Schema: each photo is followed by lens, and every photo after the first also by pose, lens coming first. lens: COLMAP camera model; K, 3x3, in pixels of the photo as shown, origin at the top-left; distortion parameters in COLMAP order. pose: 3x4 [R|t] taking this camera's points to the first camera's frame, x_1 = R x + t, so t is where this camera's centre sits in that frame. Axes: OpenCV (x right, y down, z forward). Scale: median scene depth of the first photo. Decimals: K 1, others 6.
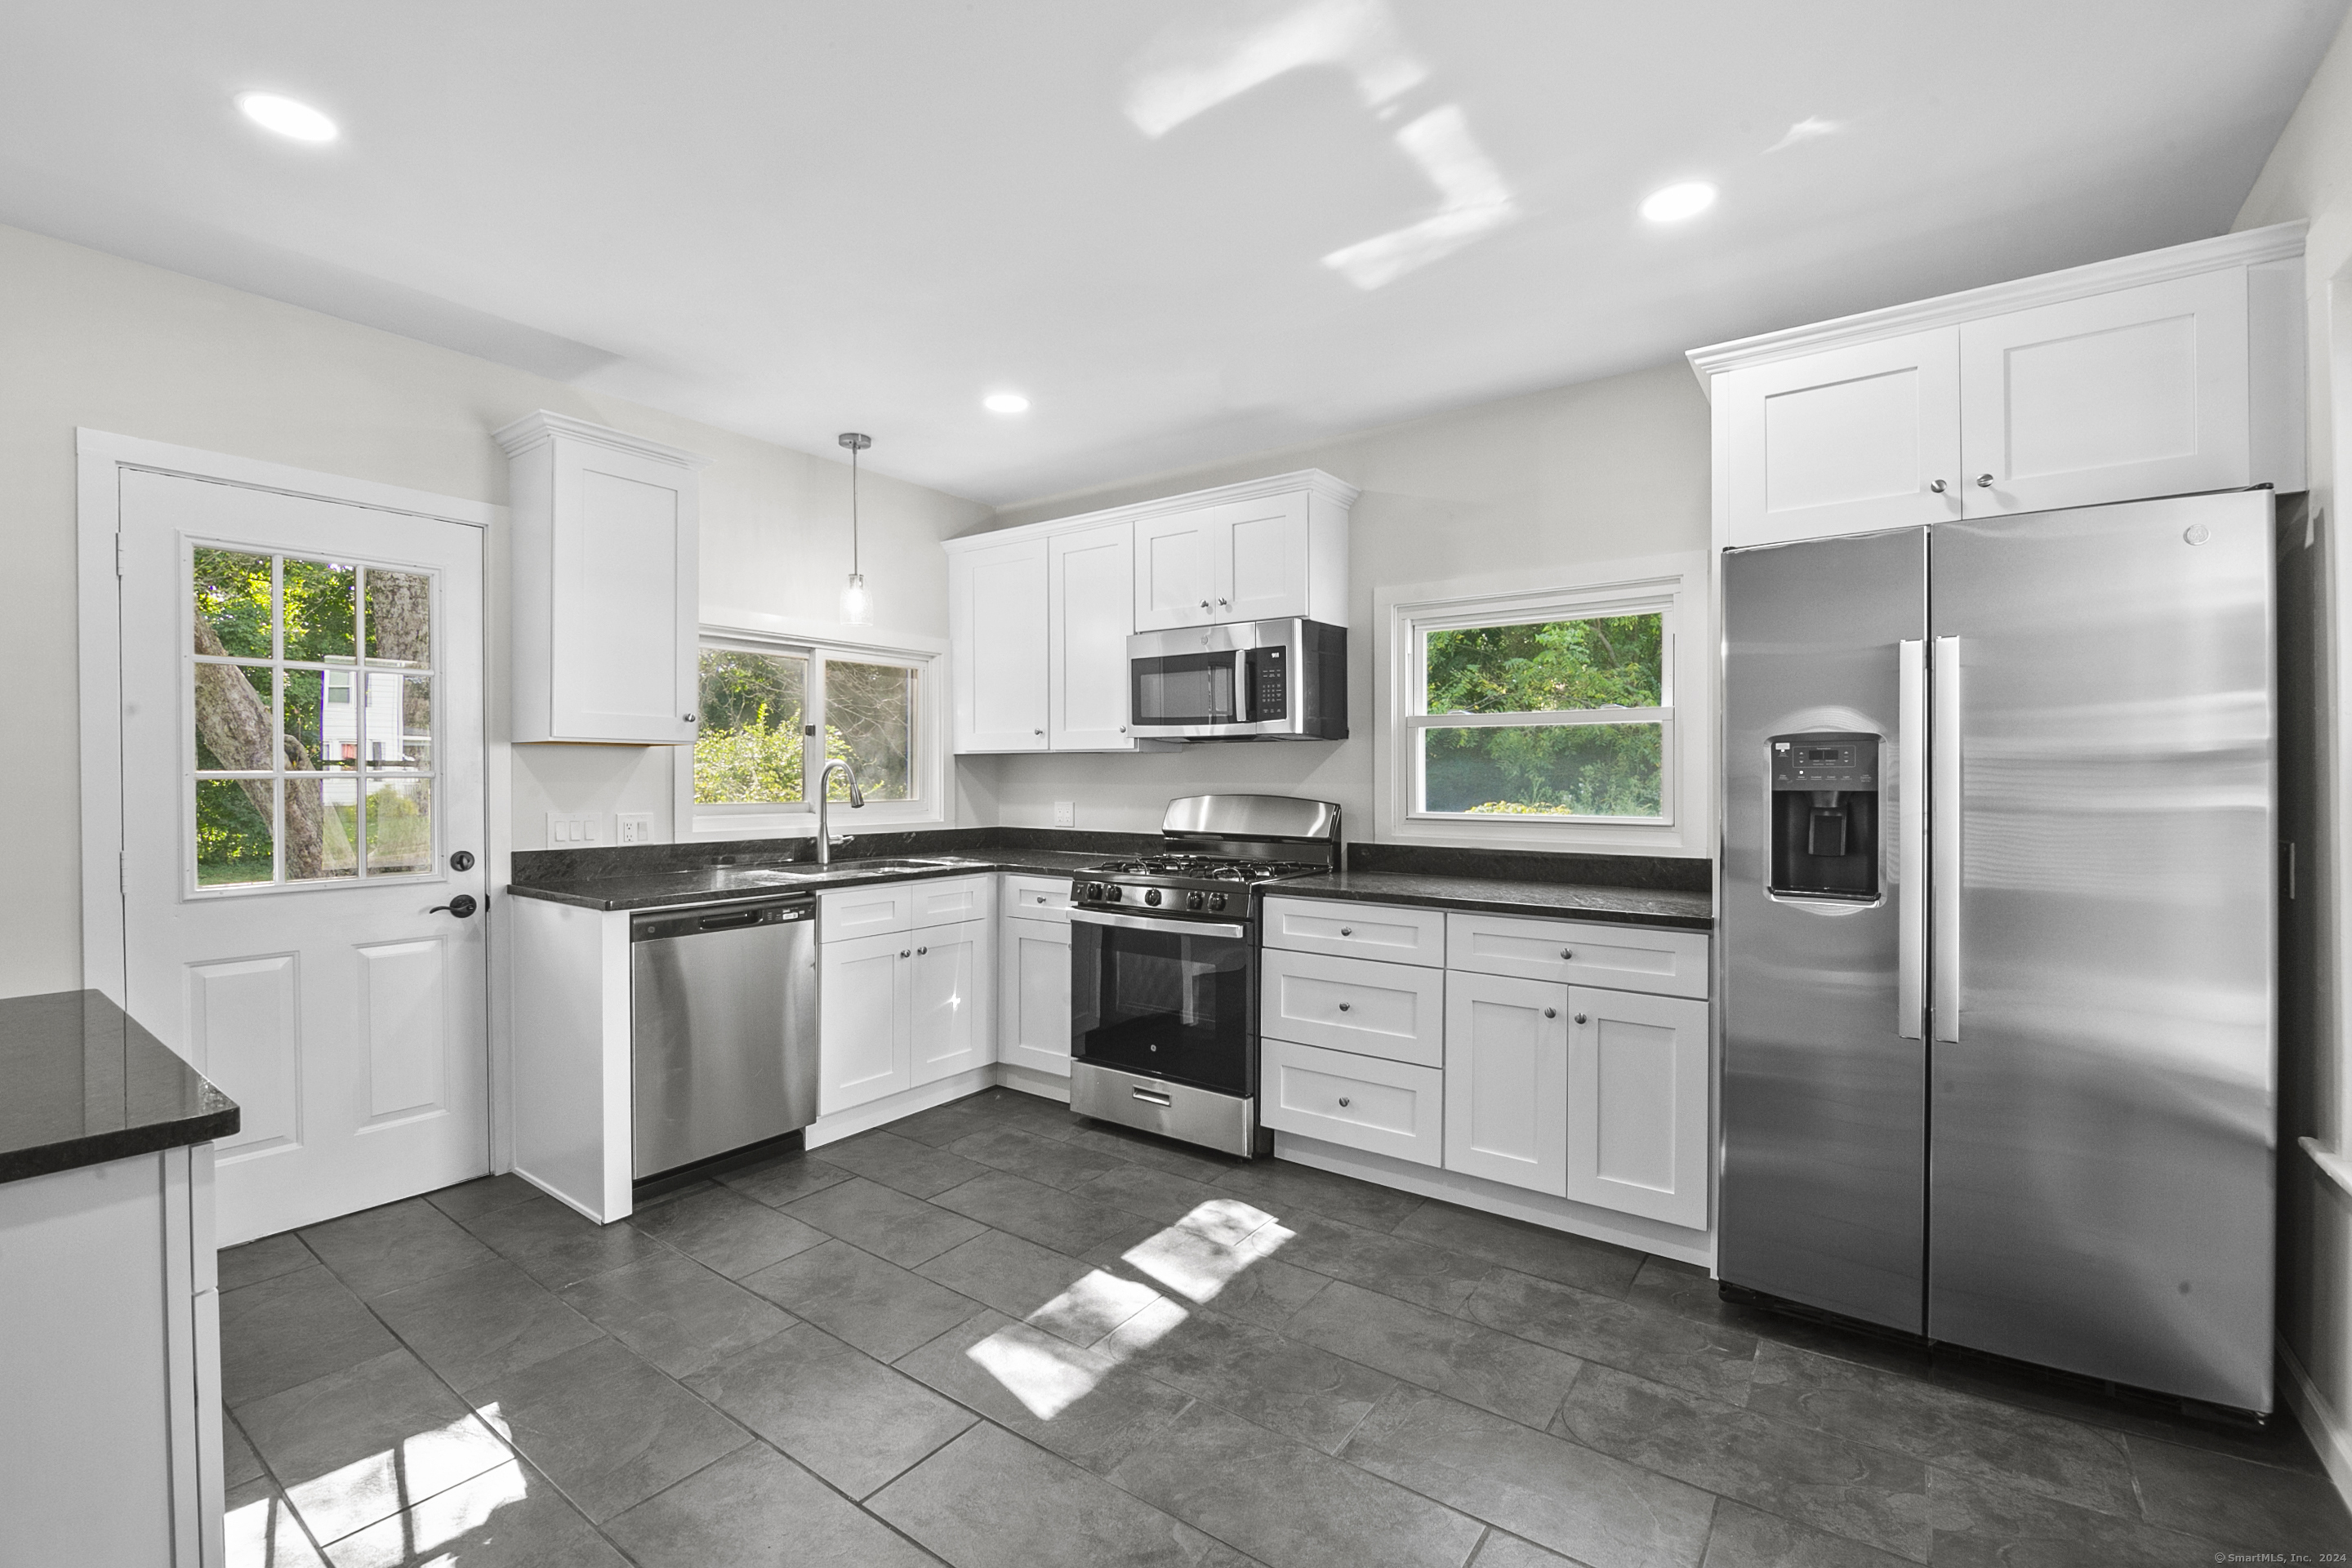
lens RADIAL K [[1016.2, 0, 1152.6], [0, 1016.2, 787.0], [0, 0, 1]] dist [-0.012045, -0.001181]
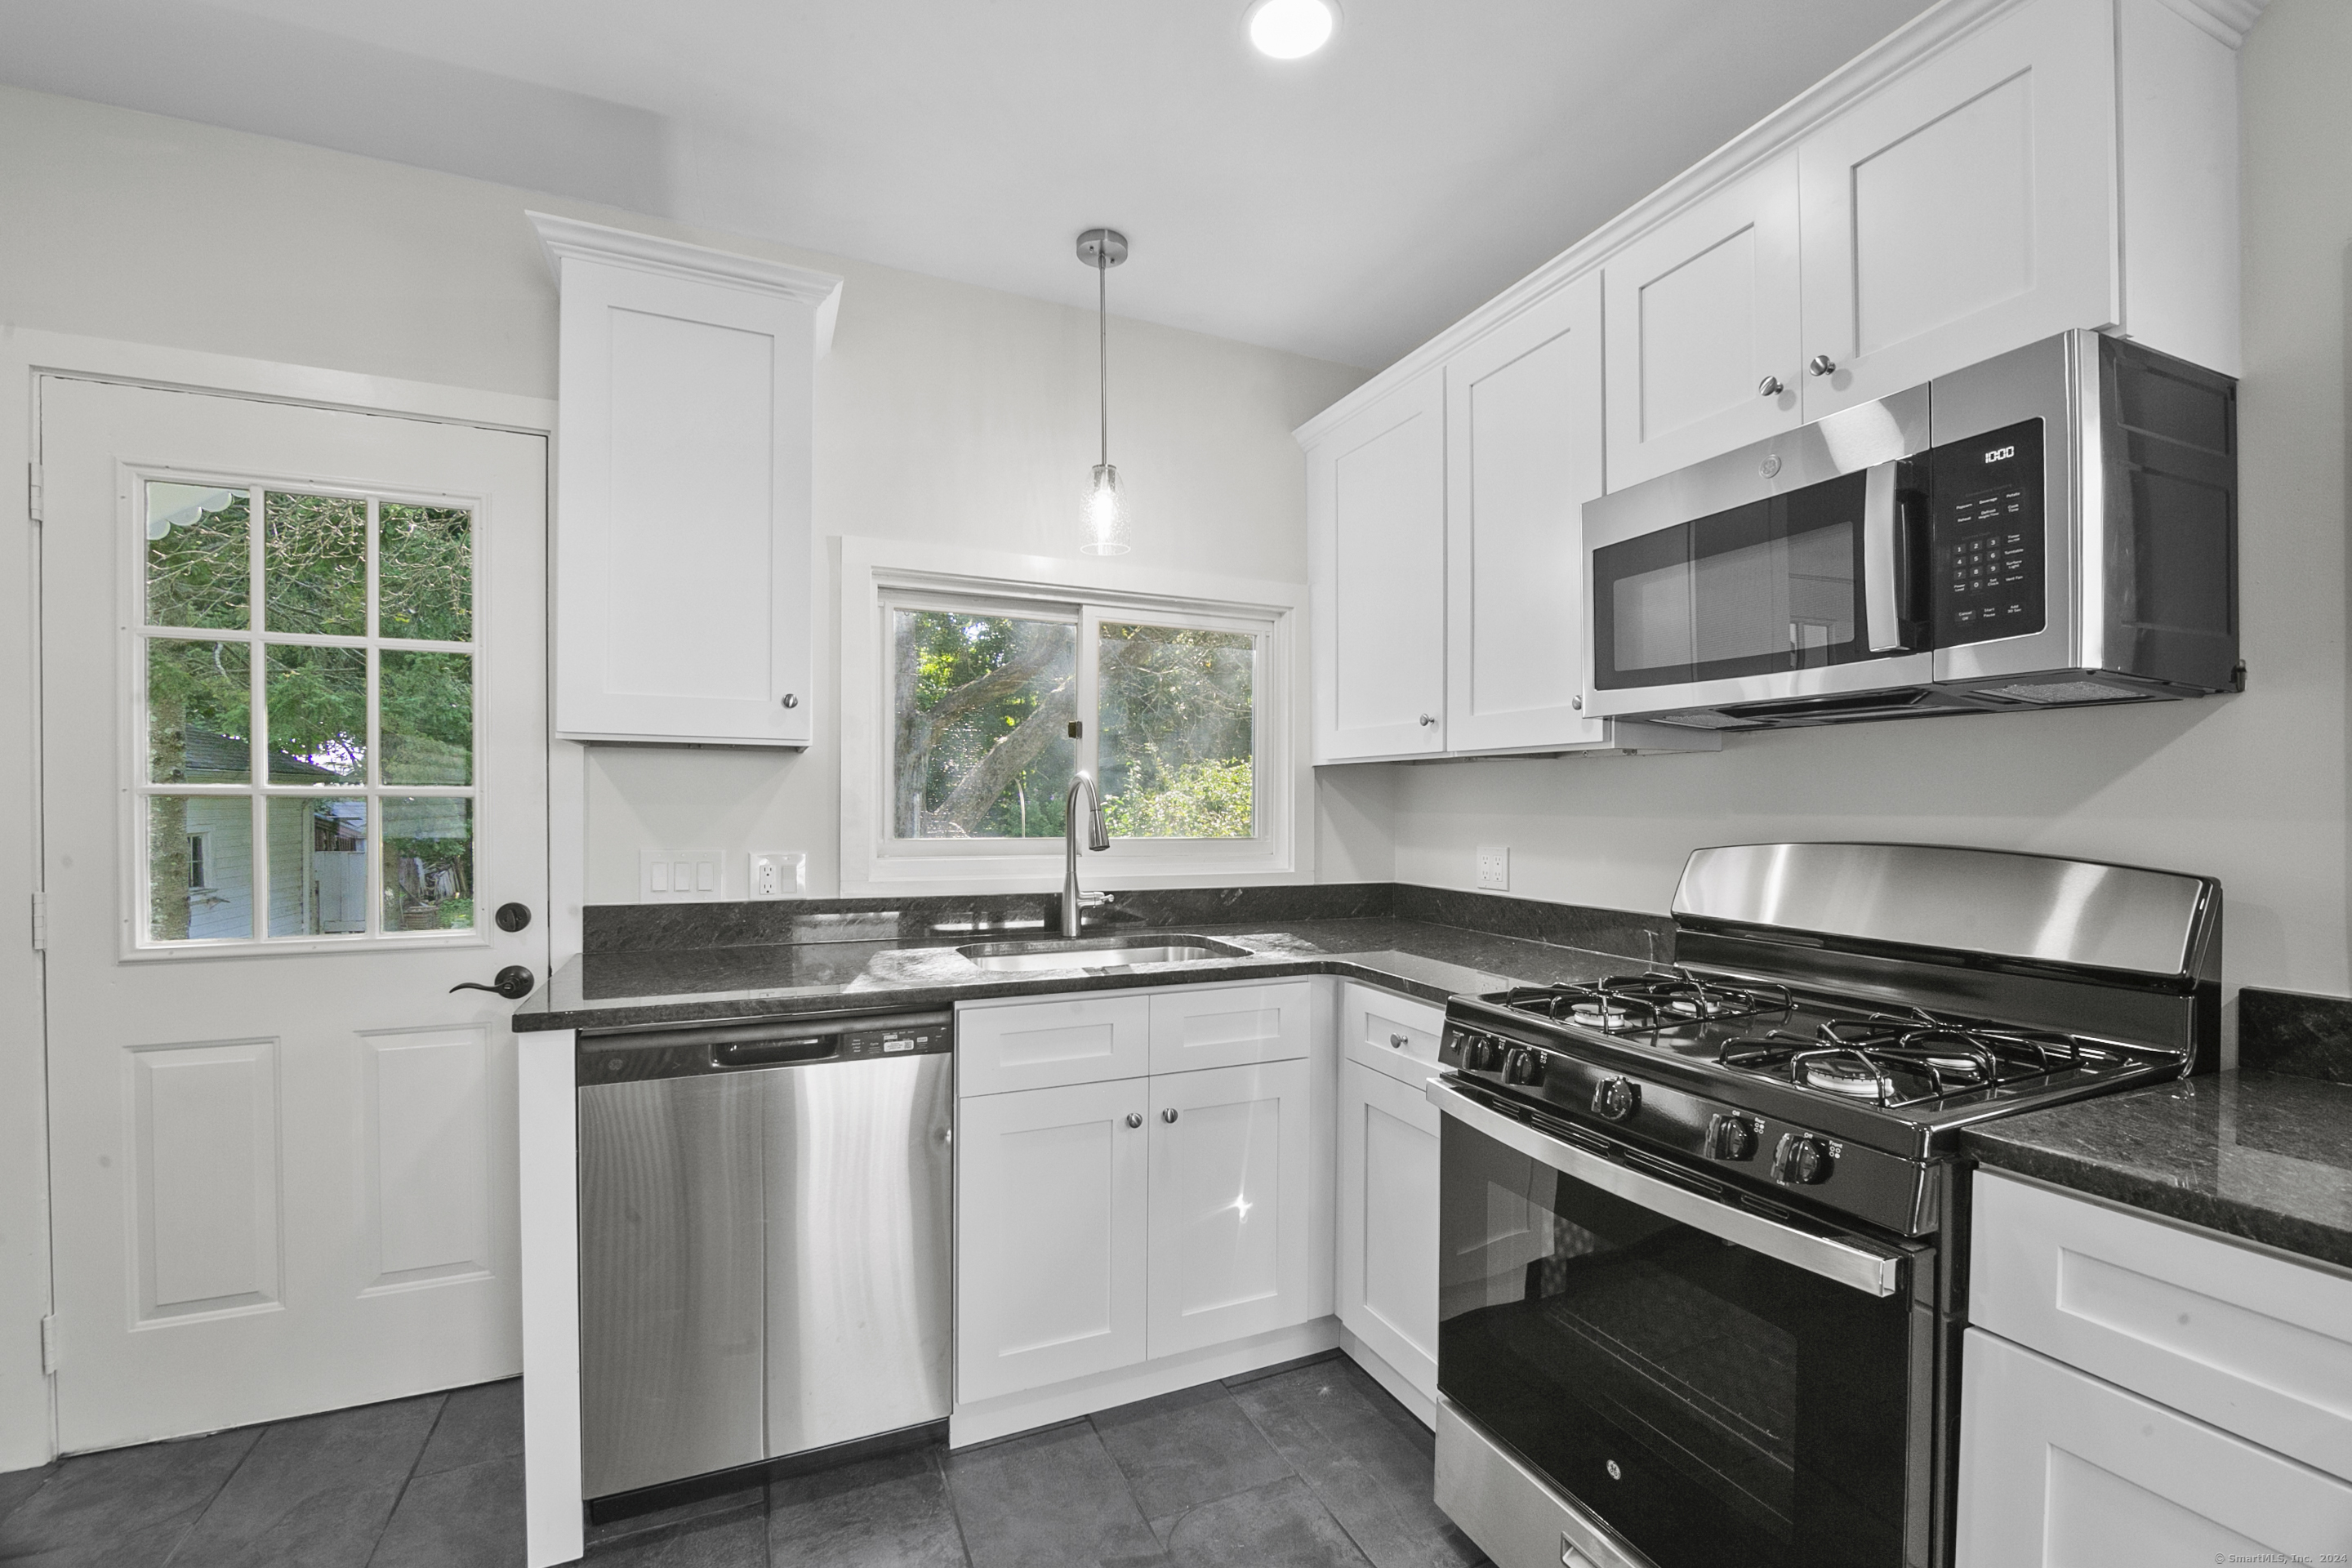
lens RADIAL K [[980.5, 0, 1175.2], [0, 980.5, 807.1], [0, 0, 1]] dist [-0.013097, -0.000433]
pose [[0.871267, 0.004775, -0.490787, 0.034914], [-0.010295, 0.999910, -0.008548, -0.001109], [0.490702, 0.012500, 0.871238, 0.542573]]
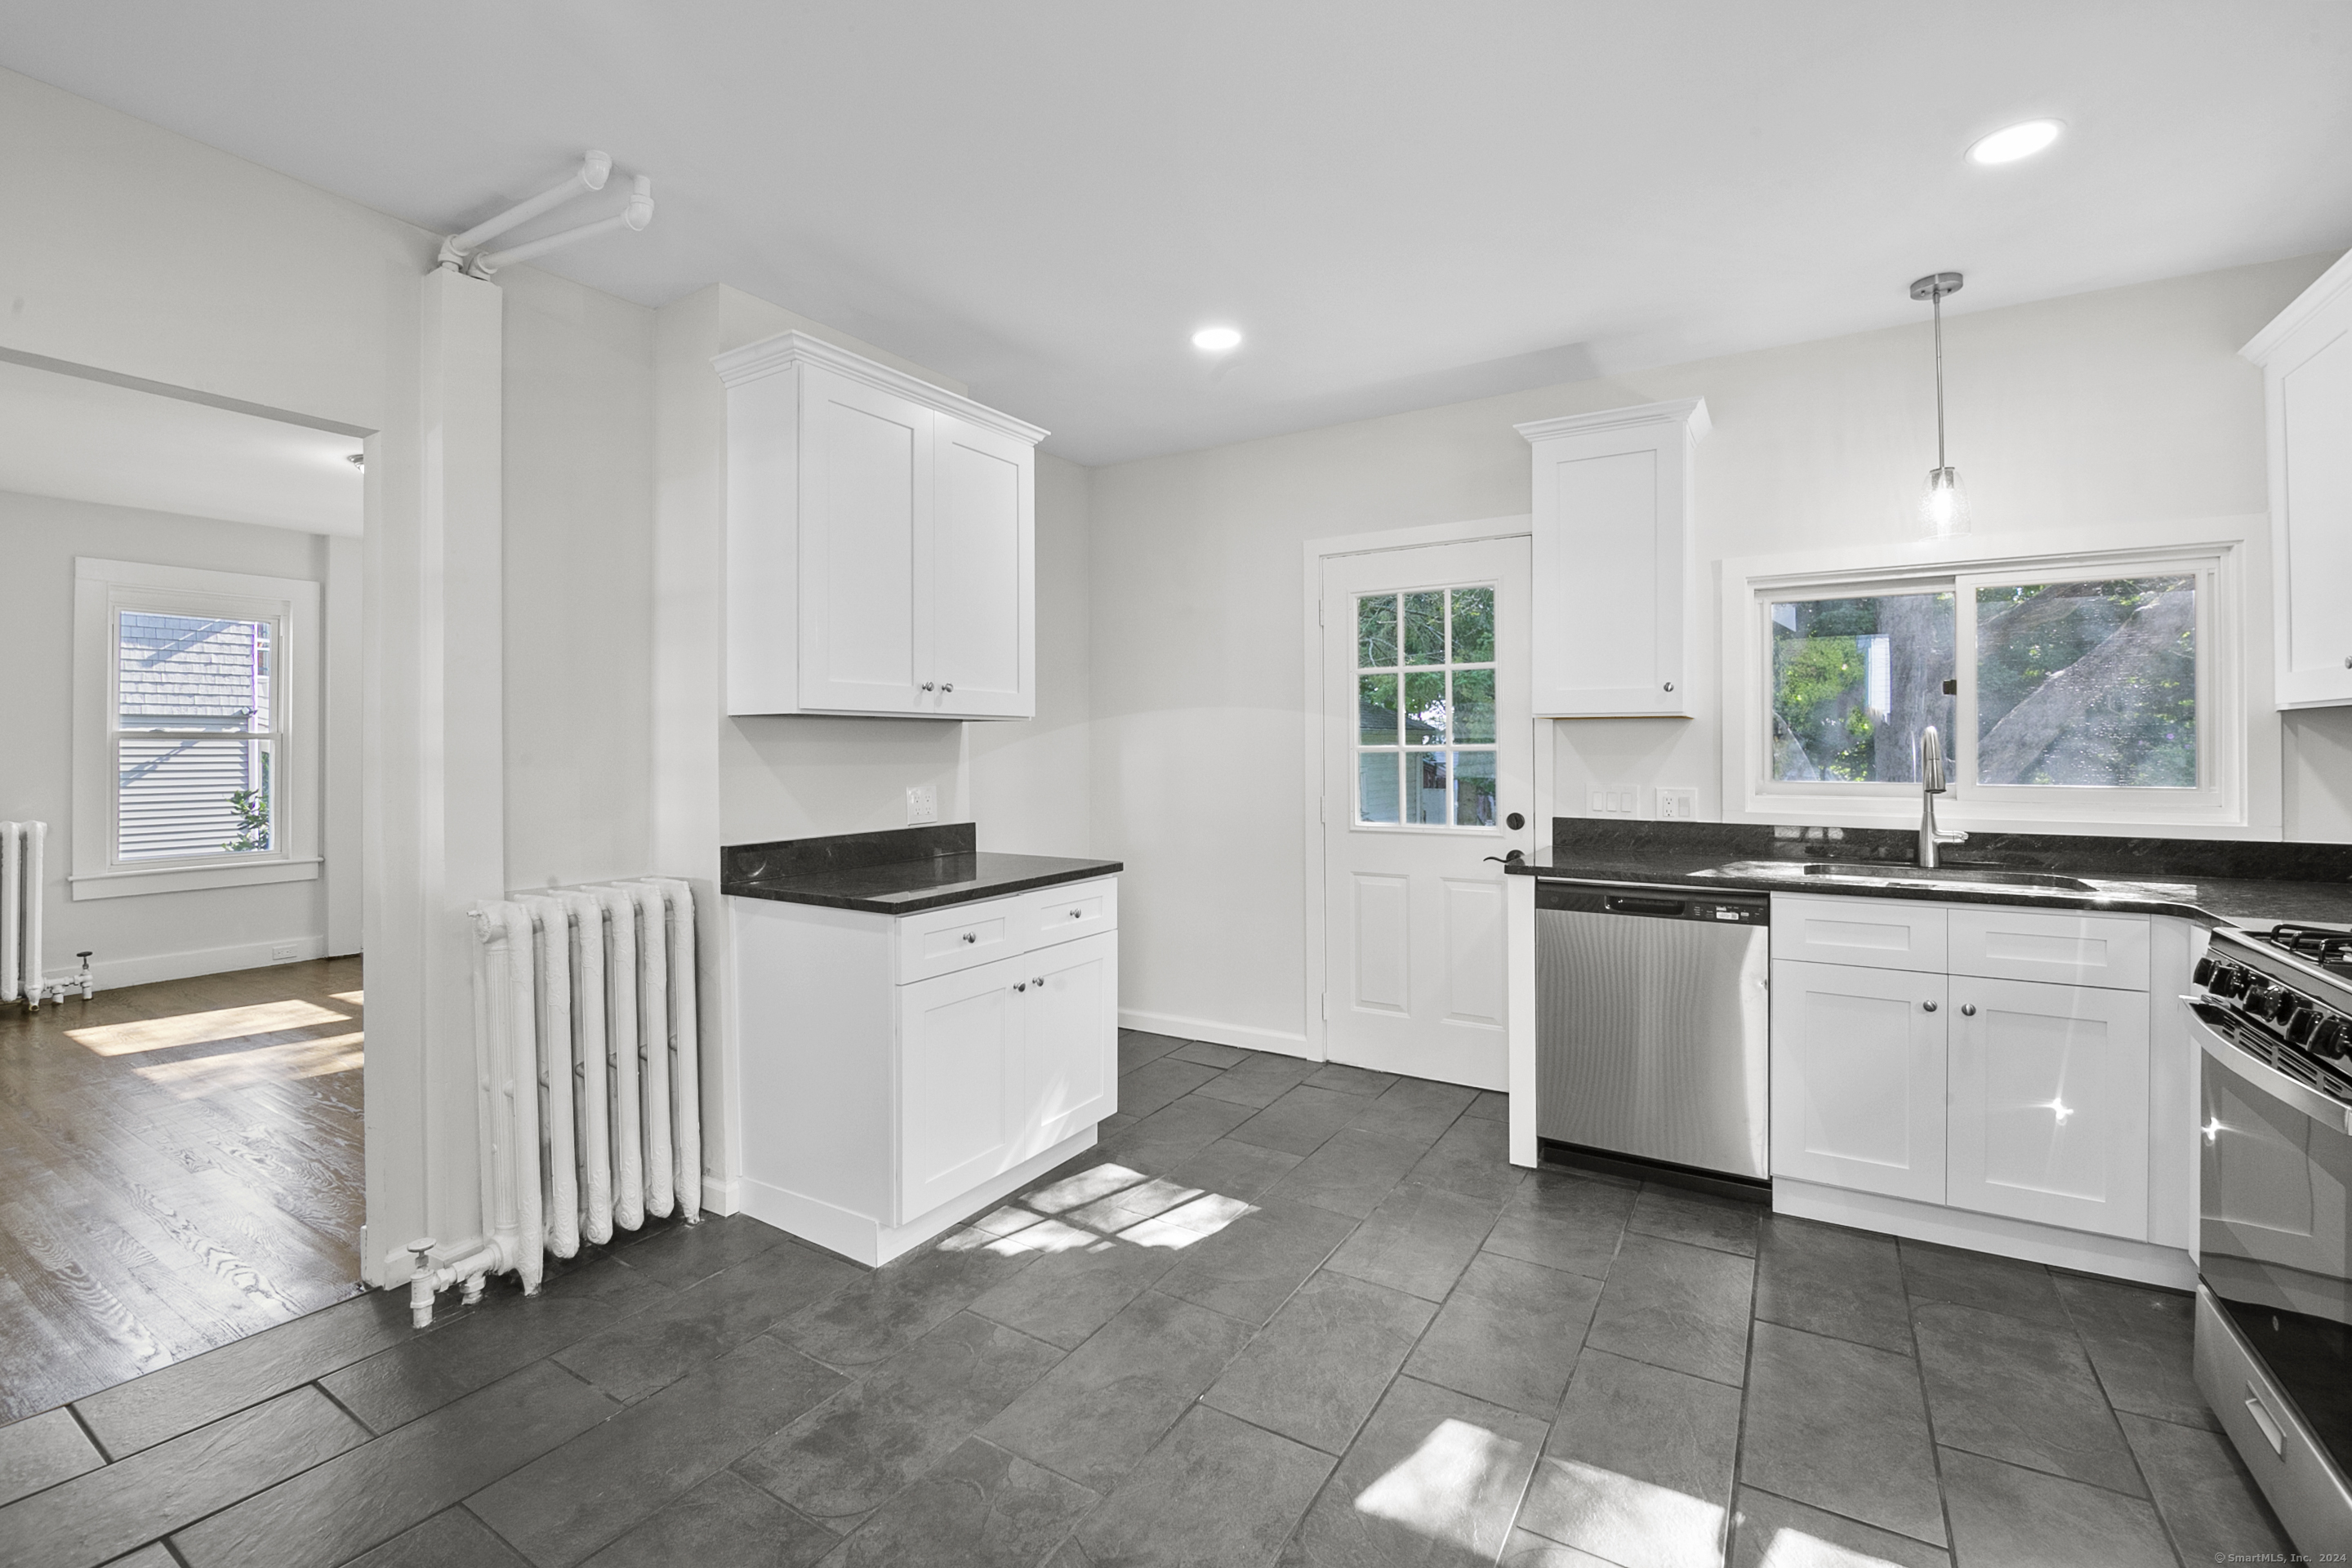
lens RADIAL K [[1016.2, 0, 1159.1], [0, 1016.2, 750.1], [0, 0, 1]] dist [-0.012045, -0.001181]
pose [[0.078897, 0.002059, -0.996881, 0.396950], [-0.009835, 0.999951, 0.001287, -0.006325], [0.996834, 0.009703, 0.078914, 0.415671]]
